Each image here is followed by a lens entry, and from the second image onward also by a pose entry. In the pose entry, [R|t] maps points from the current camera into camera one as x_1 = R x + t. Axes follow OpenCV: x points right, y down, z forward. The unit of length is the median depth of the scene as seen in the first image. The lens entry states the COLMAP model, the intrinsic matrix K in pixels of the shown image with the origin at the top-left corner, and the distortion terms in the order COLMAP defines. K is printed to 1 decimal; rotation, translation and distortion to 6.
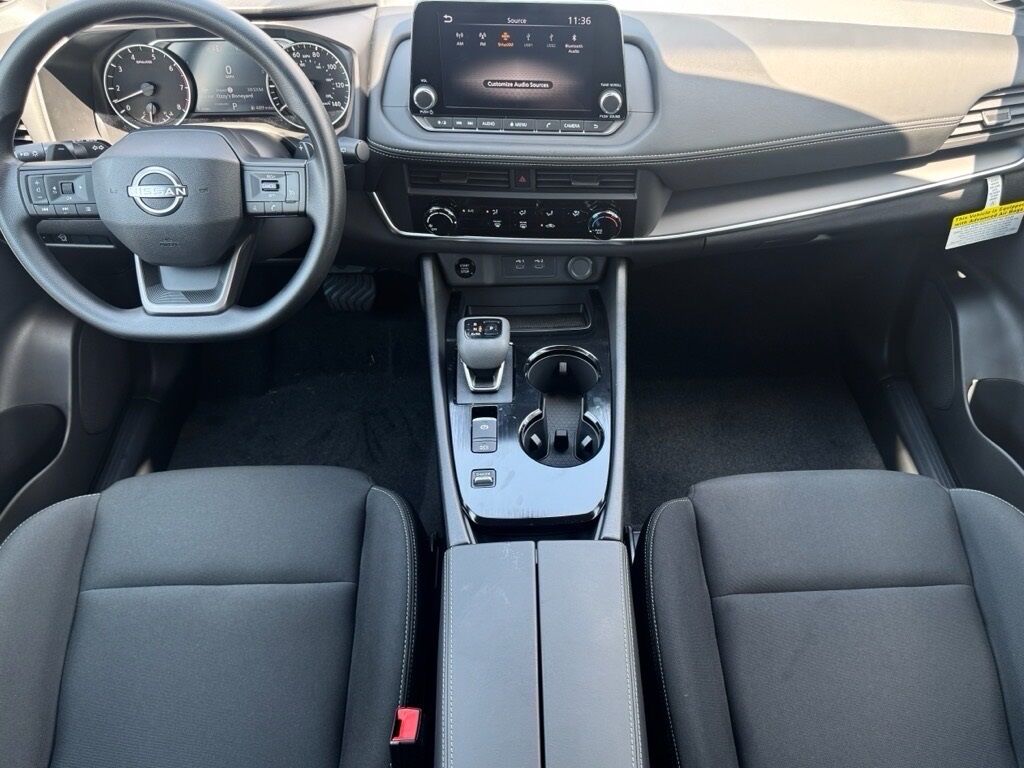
lens RADIAL K [[836.6, 0, 512.0], [0, 836.6, 384.0], [0, 0, 1]] dist [-0.007570, -0.011848]
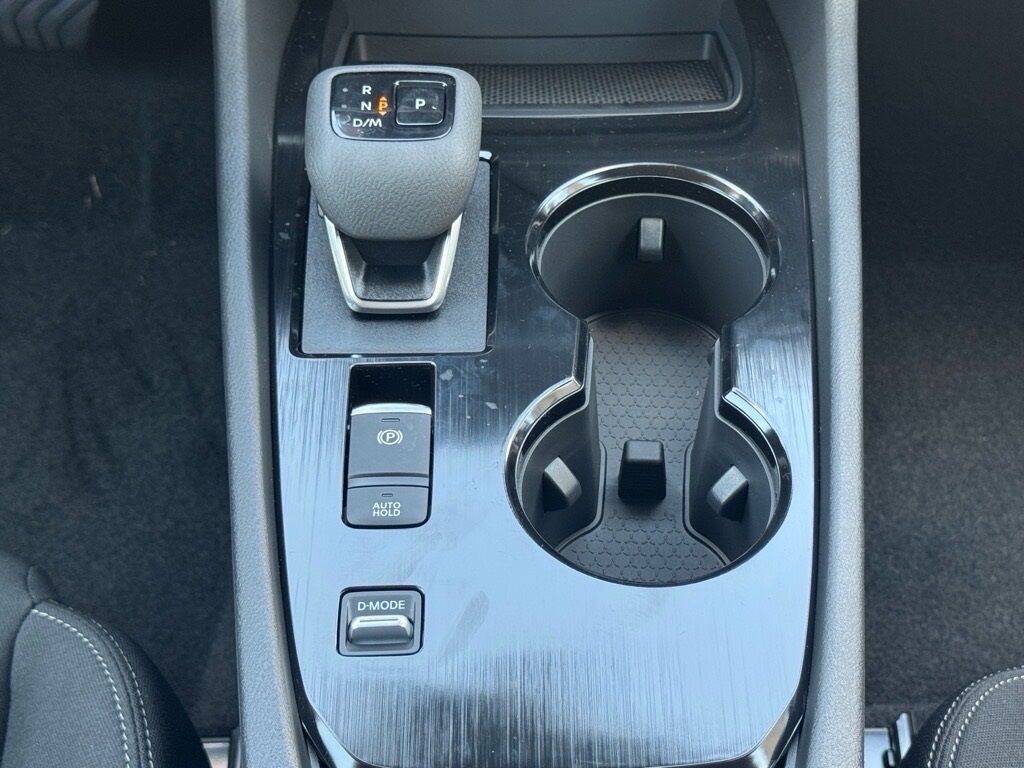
lens RADIAL K [[2137.5, 0, 512.0], [0, 2137.5, 384.0], [0, 0, 1]] dist [0.021688, -0.184489]
pose [[0.999833, 0.015753, 0.009237, 0.002950], [-0.016300, 0.997911, 0.062508, -0.014242], [-0.008233, -0.062648, 0.998002, 0.217350]]
